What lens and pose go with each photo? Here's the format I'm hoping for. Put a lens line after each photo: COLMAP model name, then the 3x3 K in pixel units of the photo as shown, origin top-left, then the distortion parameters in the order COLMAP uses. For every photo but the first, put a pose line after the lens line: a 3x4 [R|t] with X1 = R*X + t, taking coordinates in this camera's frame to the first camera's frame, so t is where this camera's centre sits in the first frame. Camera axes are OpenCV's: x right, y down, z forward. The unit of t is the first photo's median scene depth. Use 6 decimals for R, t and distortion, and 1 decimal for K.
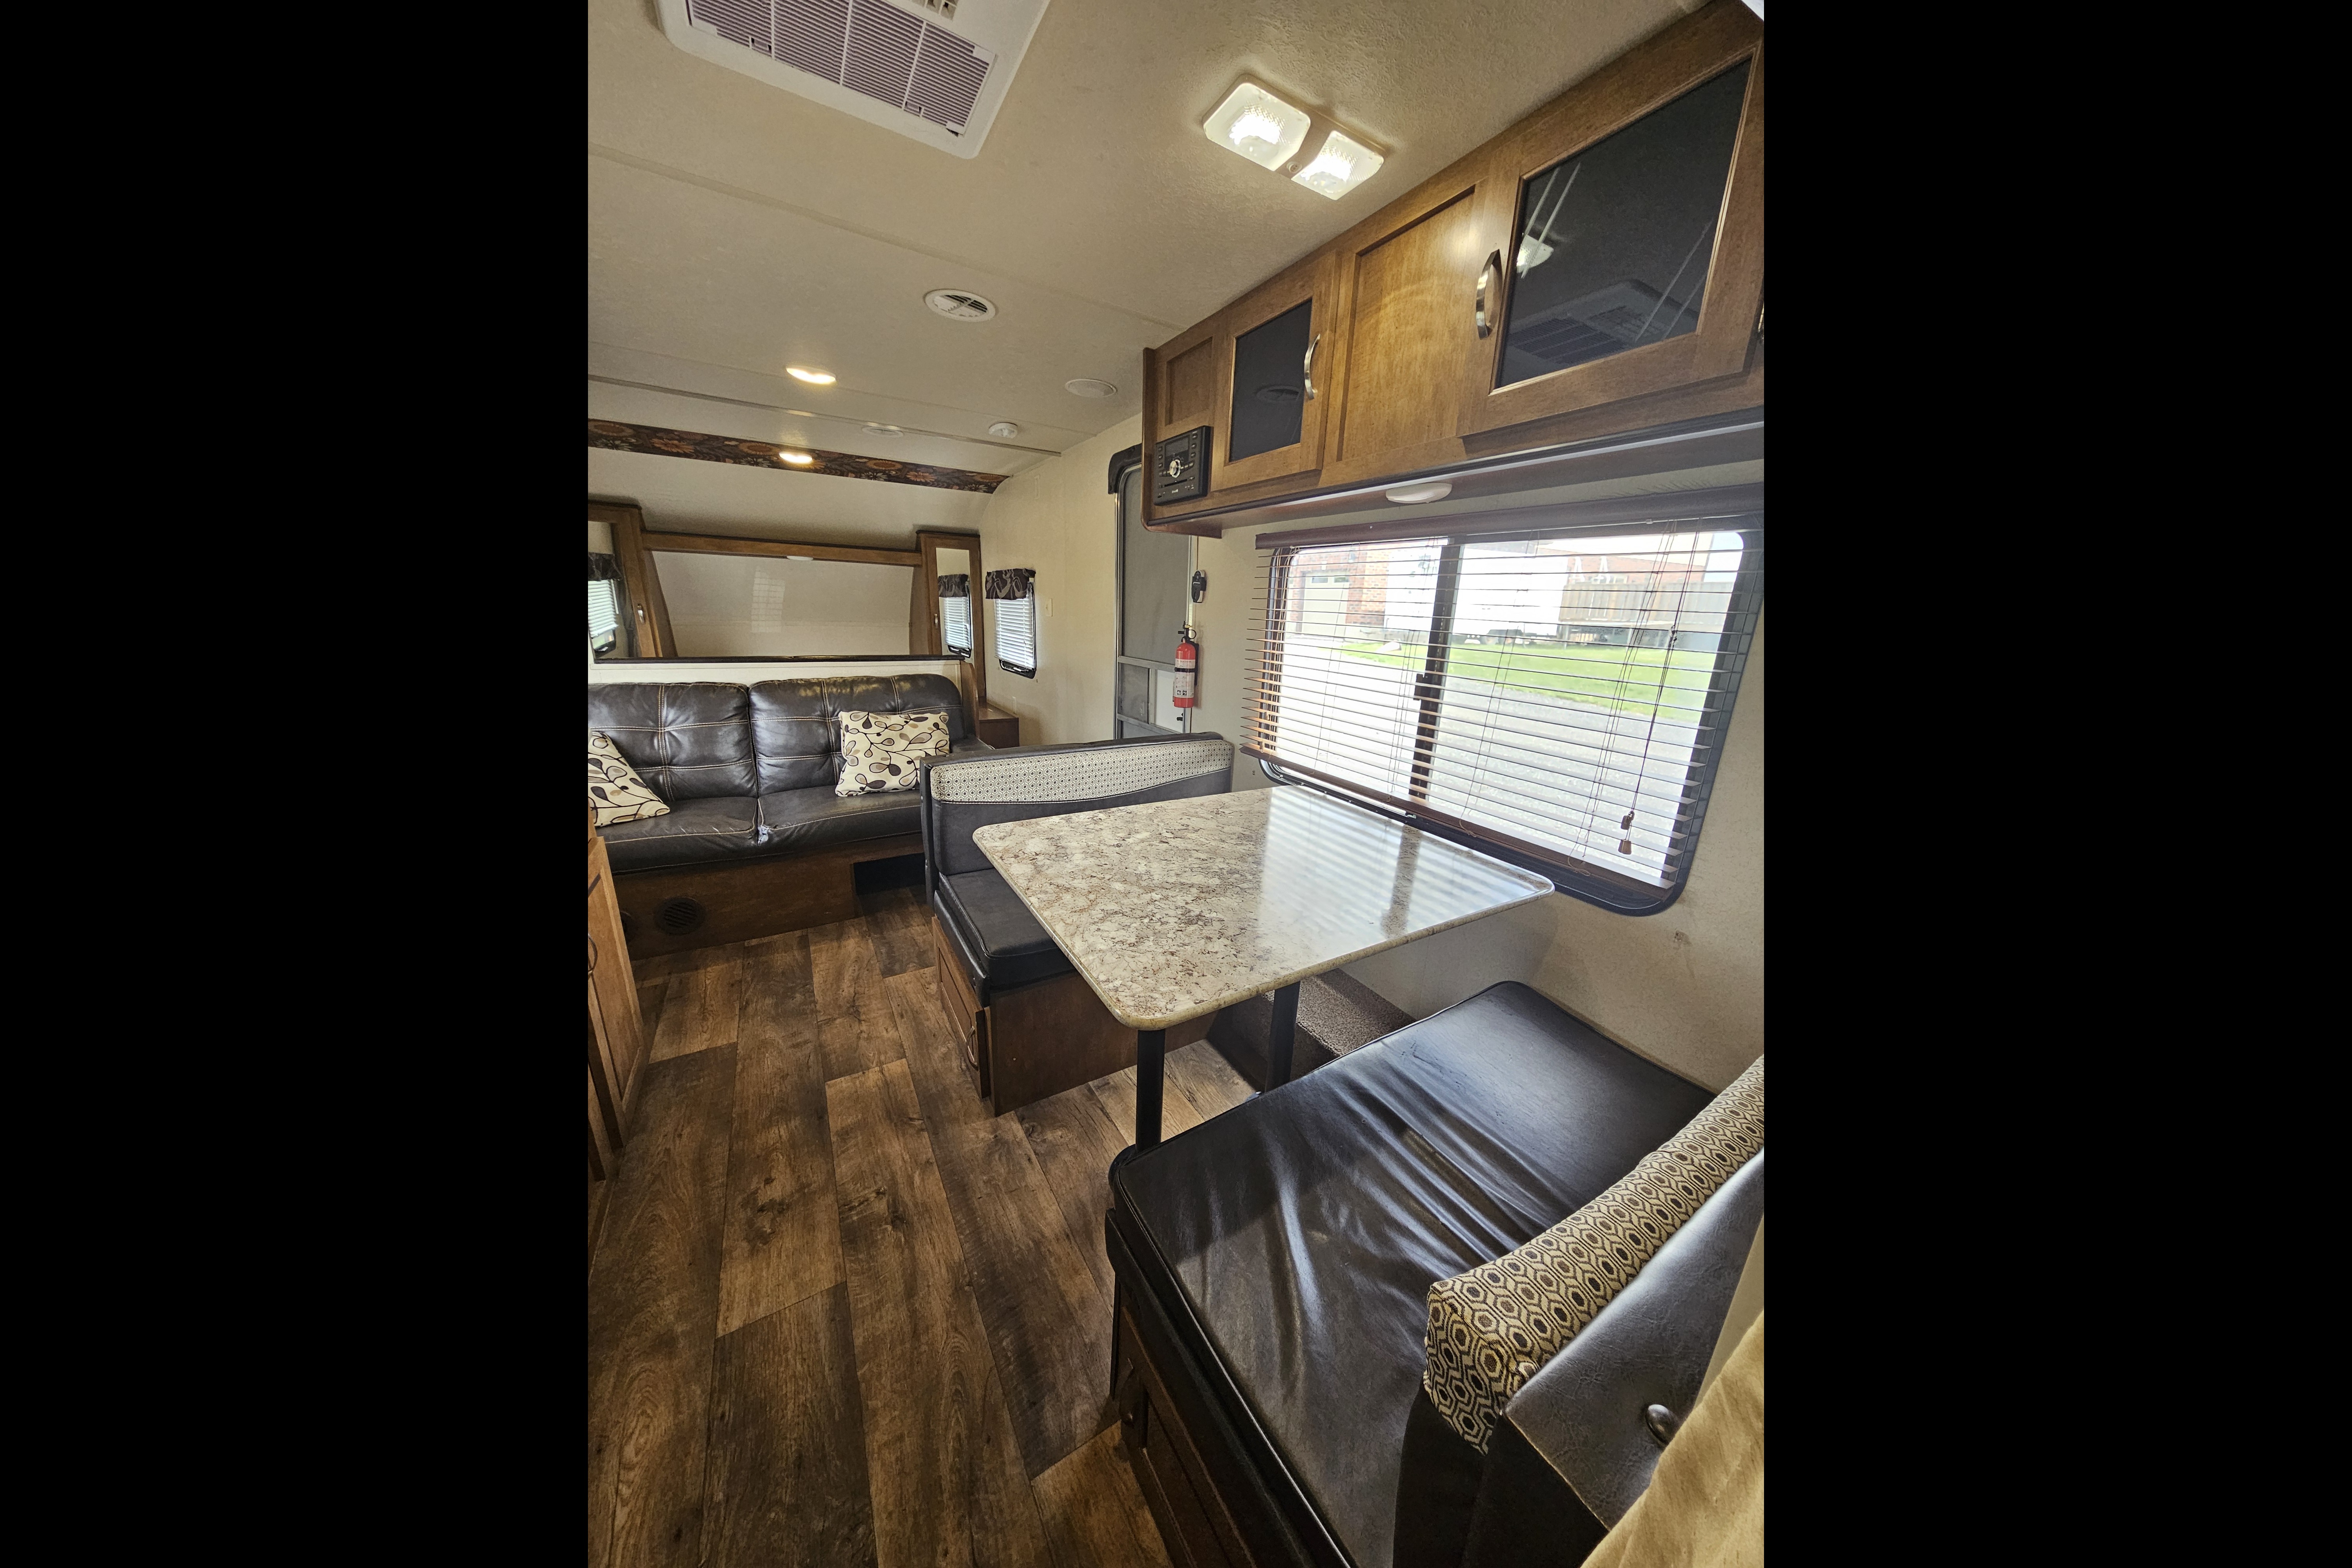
lens RADIAL K [[646.7, 0, 1180.5], [0, 646.7, 783.9], [0, 0, 1]] dist [-0.001353, 0.000020]
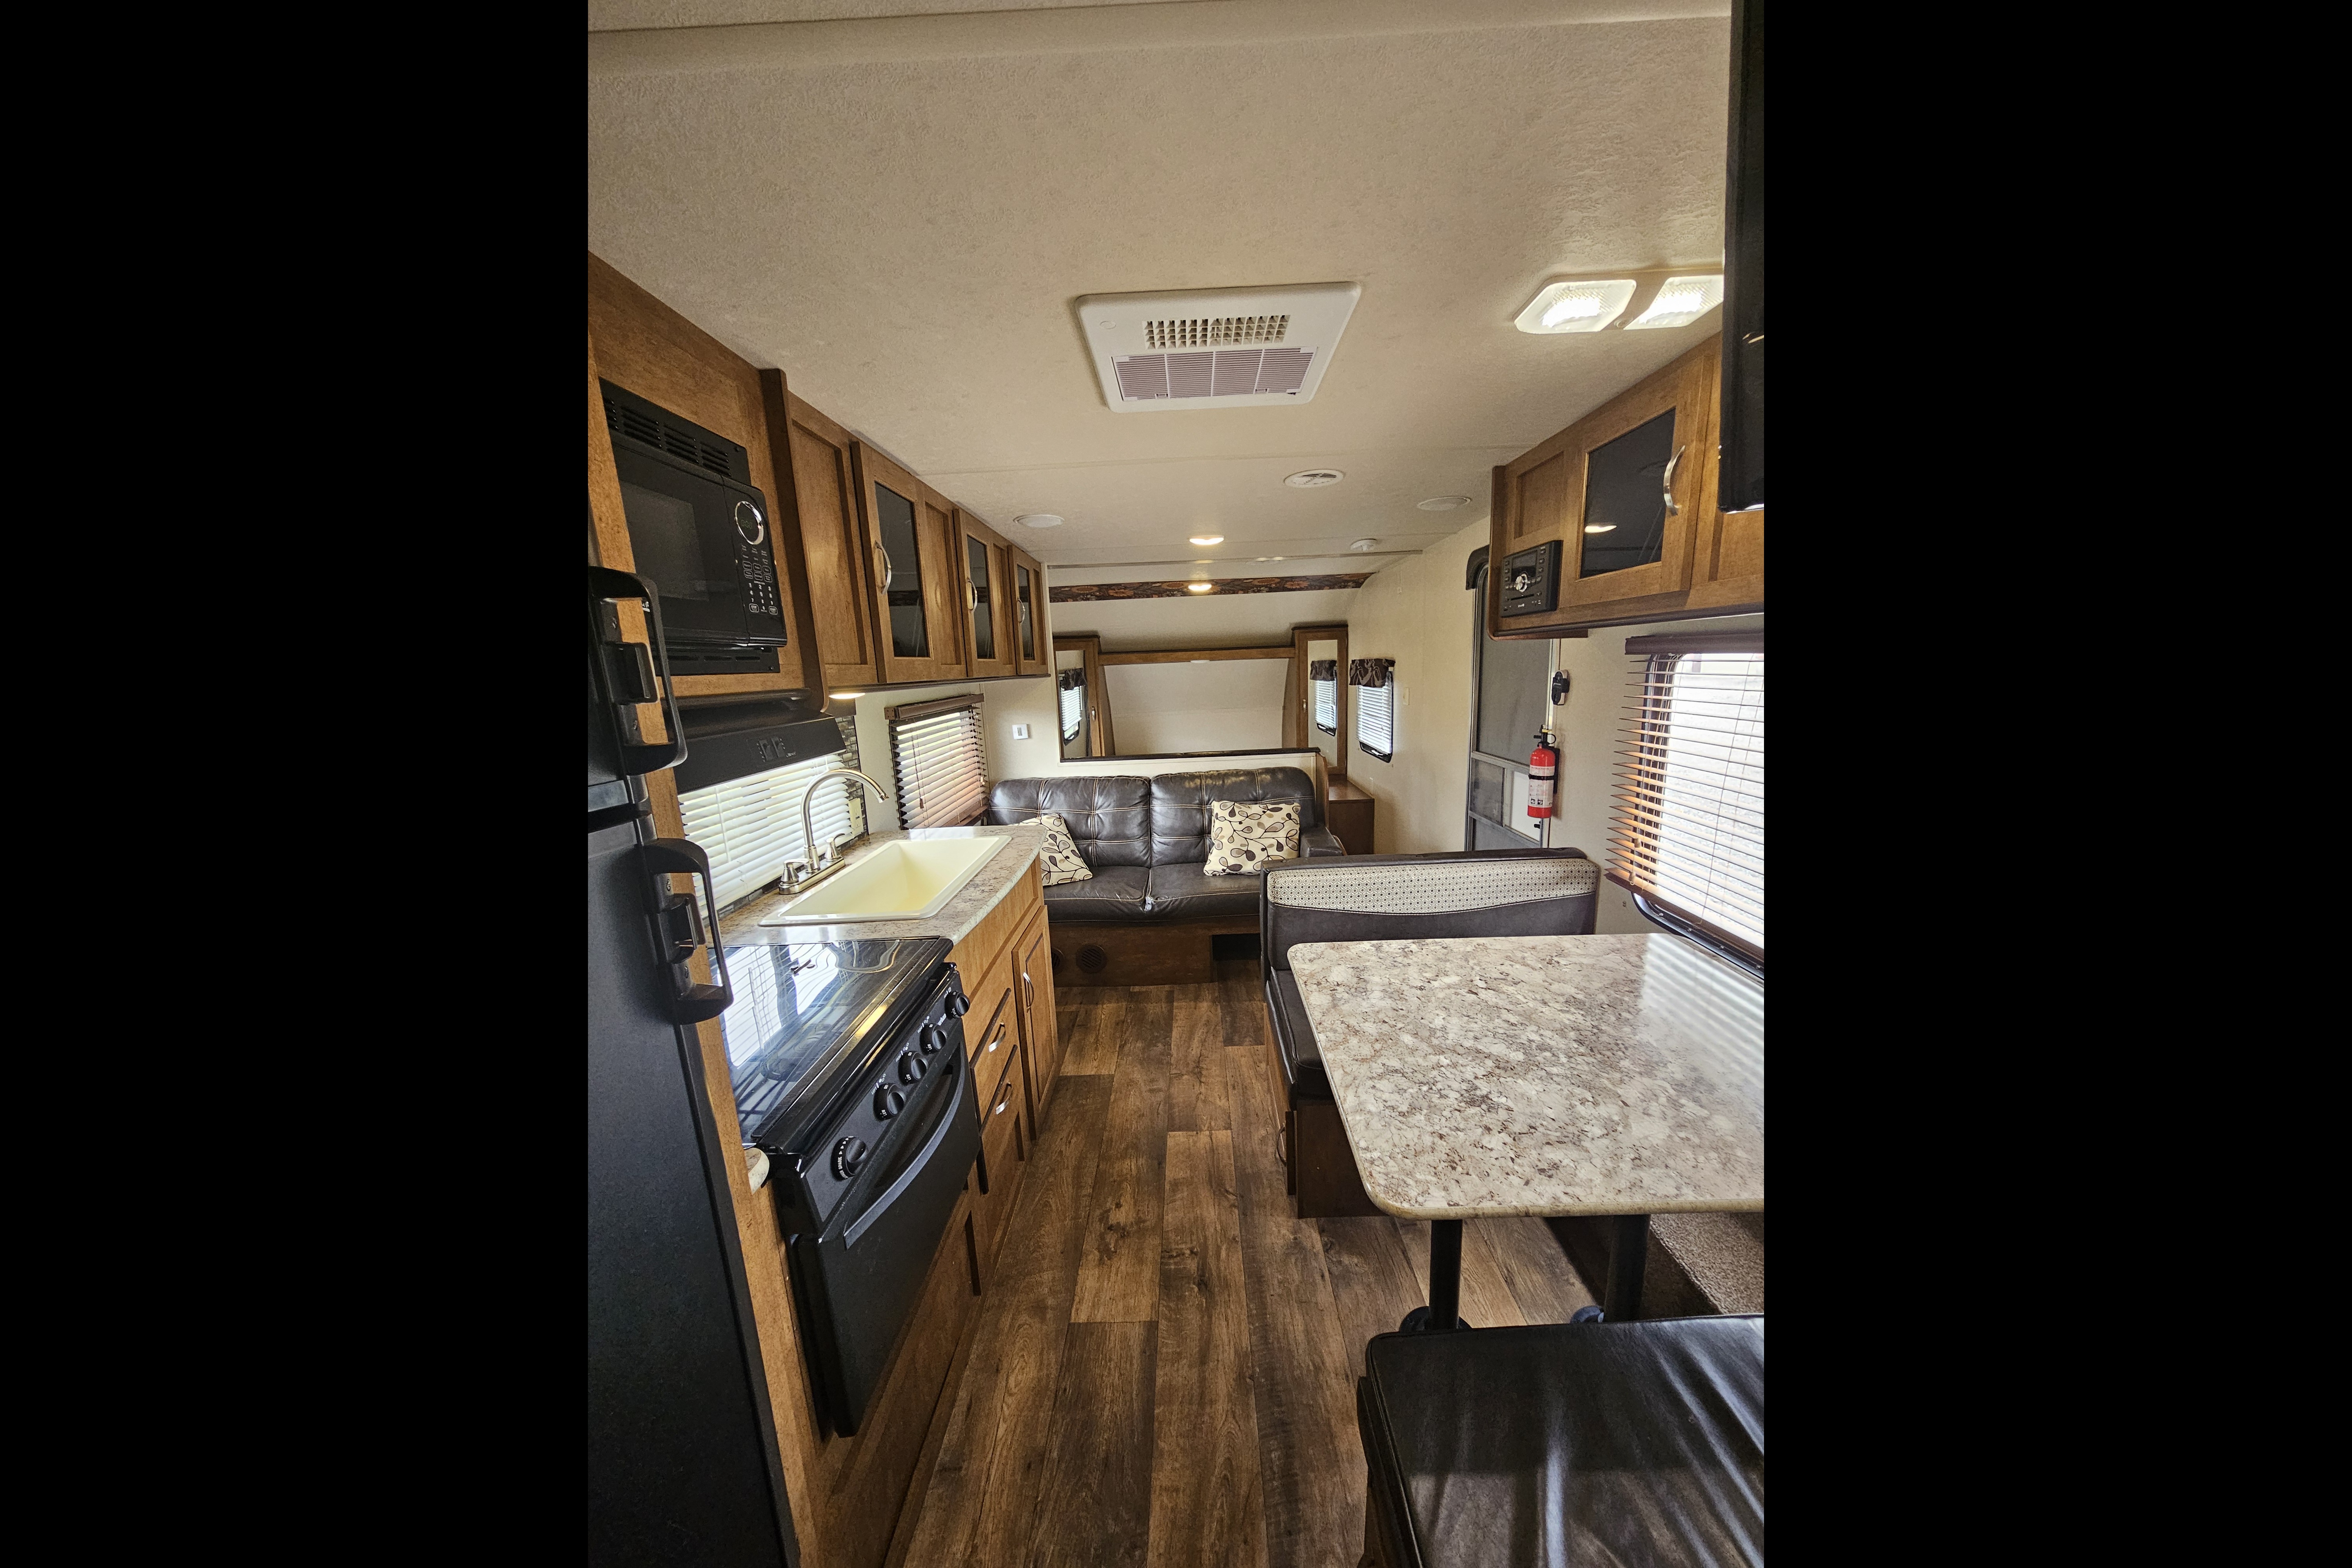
lens RADIAL K [[646.7, 0, 1180.5], [0, 646.7, 783.9], [0, 0, 1]] dist [-0.001353, 0.000020]
pose [[0.844625, 0.024956, -0.534776, 0.080147], [-0.070735, 0.995357, -0.065270, -0.088190], [0.530665, 0.092956, 0.842469, -0.046761]]
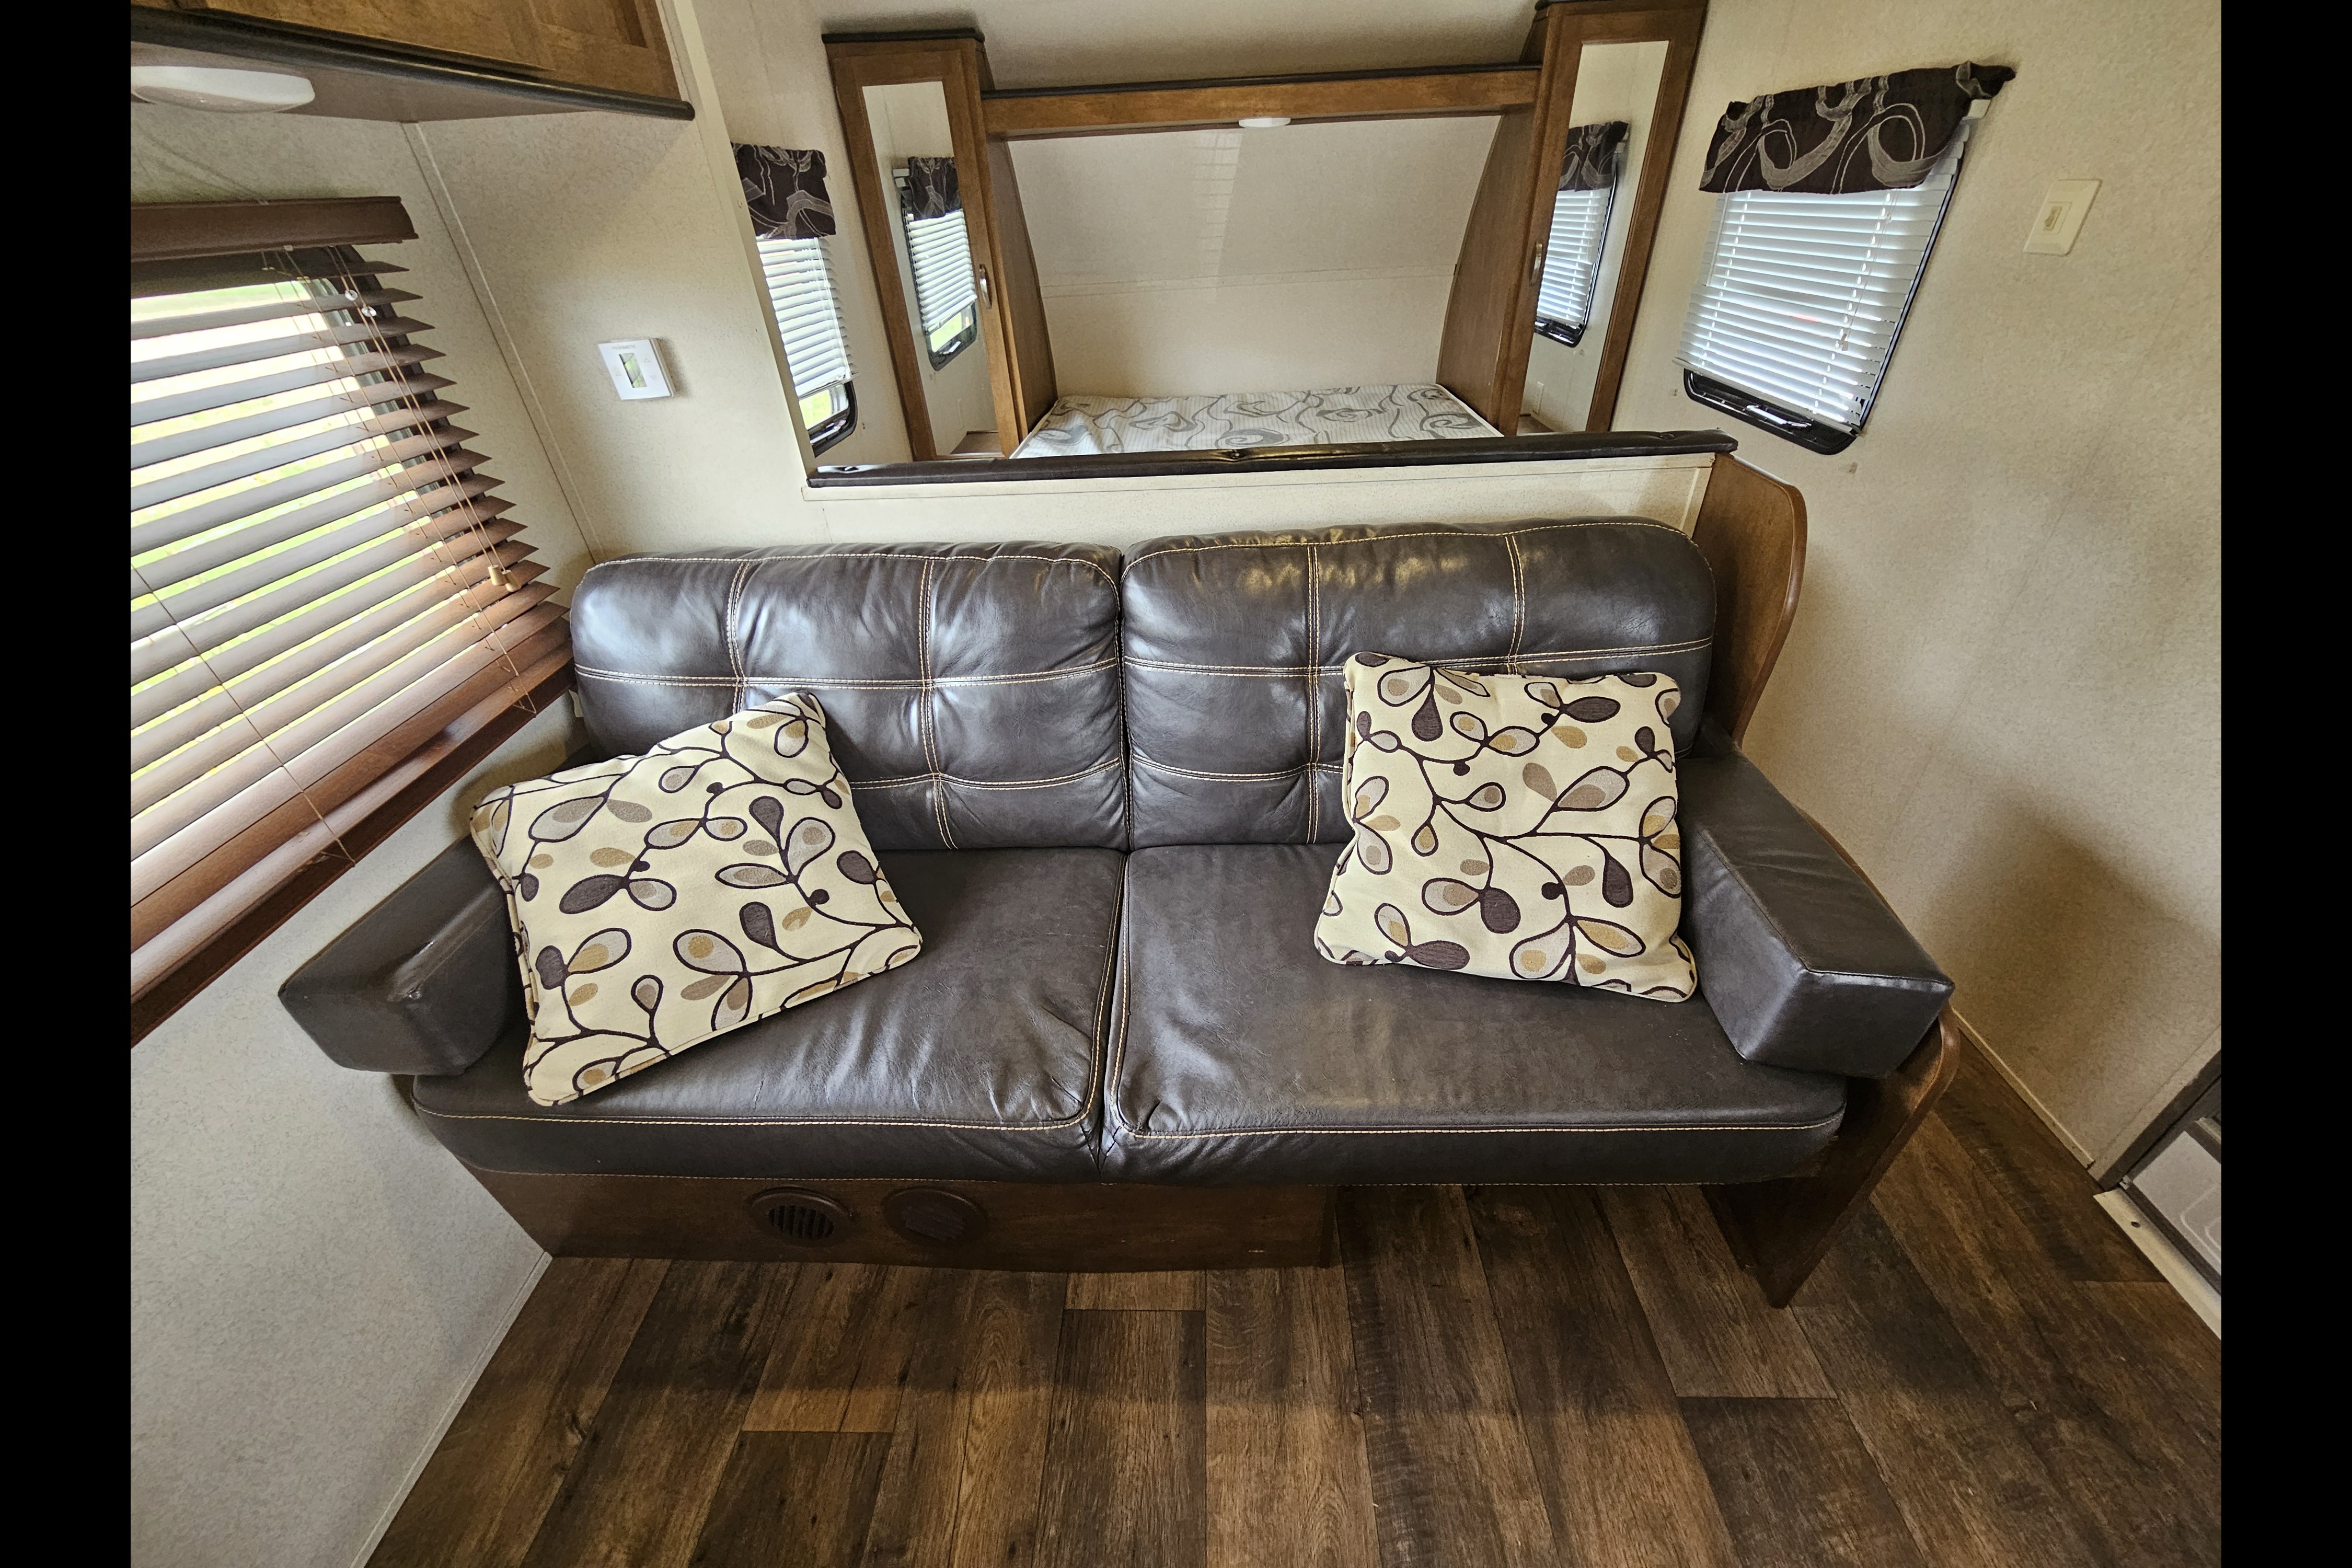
lens RADIAL K [[887.1, 0, 1176.0], [0, 887.1, 784.0], [0, 0, 1]] dist [0.000319, 0.000027]
pose [[0.836366, 0.243167, -0.491286, -0.522642], [-0.074079, 0.938143, 0.338231, -0.282516], [0.543143, -0.246491, 0.802644, 0.828106]]
